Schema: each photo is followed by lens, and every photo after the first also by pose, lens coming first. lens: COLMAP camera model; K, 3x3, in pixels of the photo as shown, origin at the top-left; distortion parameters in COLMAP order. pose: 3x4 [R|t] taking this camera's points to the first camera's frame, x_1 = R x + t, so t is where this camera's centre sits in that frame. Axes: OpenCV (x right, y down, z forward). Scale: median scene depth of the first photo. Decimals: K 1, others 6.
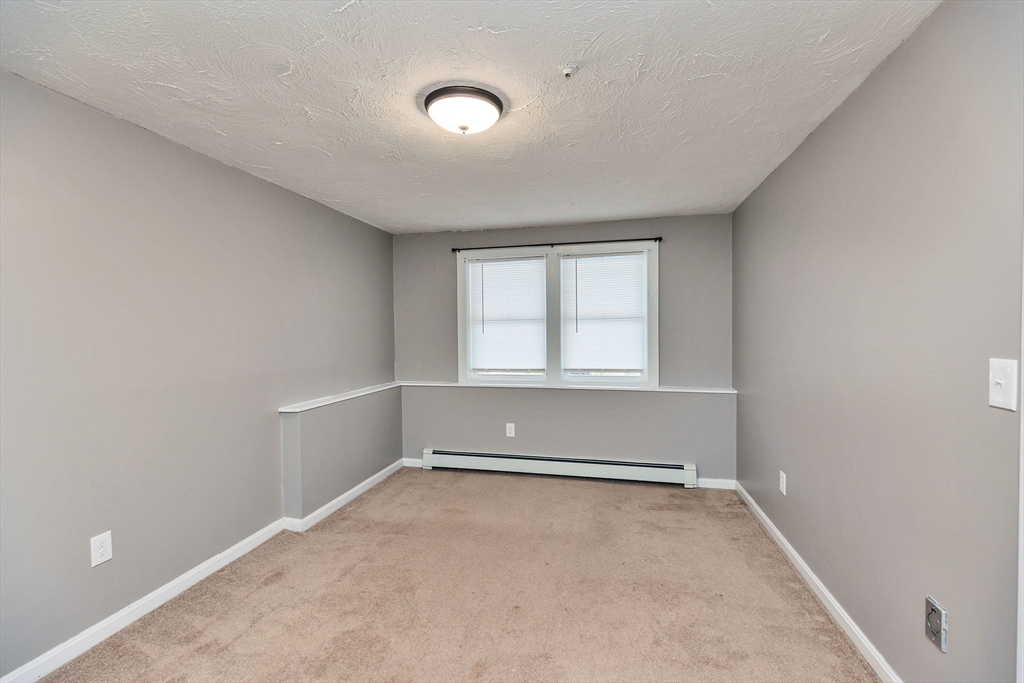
lens RADIAL K [[457.5, 0, 509.7], [0, 457.5, 338.5], [0, 0, 1]] dist [0.004407, 0.000150]
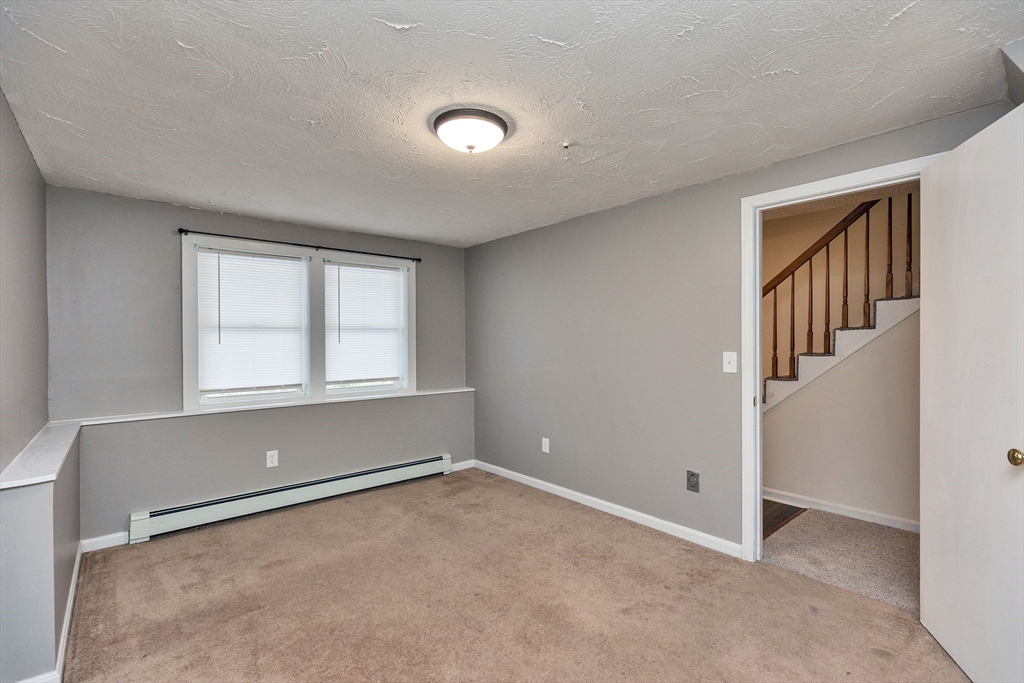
lens RADIAL K [[457.5, 0, 509.7], [0, 457.5, 338.5], [0, 0, 1]] dist [0.004407, 0.000150]
pose [[0.590662, 0.009455, 0.806863, -0.441447], [0.012804, 0.999696, -0.021088, 0.002727], [-0.806817, 0.022787, 0.590361, 0.154345]]
